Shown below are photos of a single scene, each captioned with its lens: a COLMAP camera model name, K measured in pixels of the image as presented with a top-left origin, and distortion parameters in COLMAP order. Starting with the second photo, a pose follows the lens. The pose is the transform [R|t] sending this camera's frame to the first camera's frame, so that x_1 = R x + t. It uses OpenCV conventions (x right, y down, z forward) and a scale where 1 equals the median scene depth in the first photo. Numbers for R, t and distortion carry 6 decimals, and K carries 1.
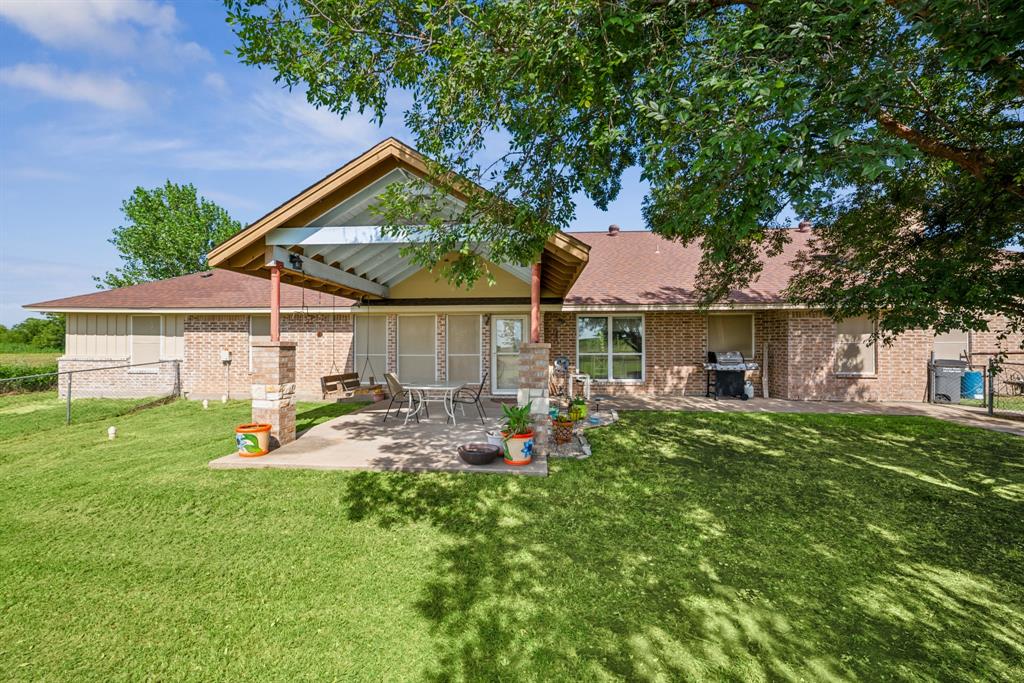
lens RADIAL K [[400.1, 0, 509.0], [0, 400.1, 341.2], [0, 0, 1]] dist [-0.017920, 0.008498]
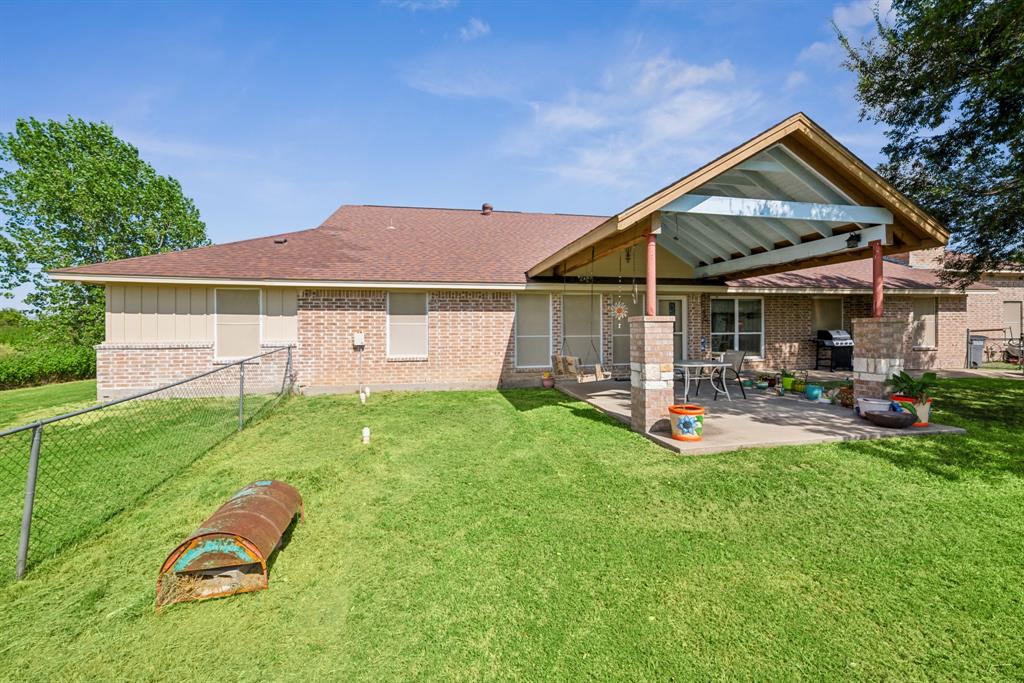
lens RADIAL K [[413.6, 0, 512.7], [0, 413.6, 328.4], [0, 0, 1]] dist [-0.013015, -0.000027]
pose [[0.965257, -0.004956, 0.261256, -0.638804], [0.004542, 0.999987, 0.002190, 0.013561], [-0.261263, -0.000927, 0.965267, 0.093827]]
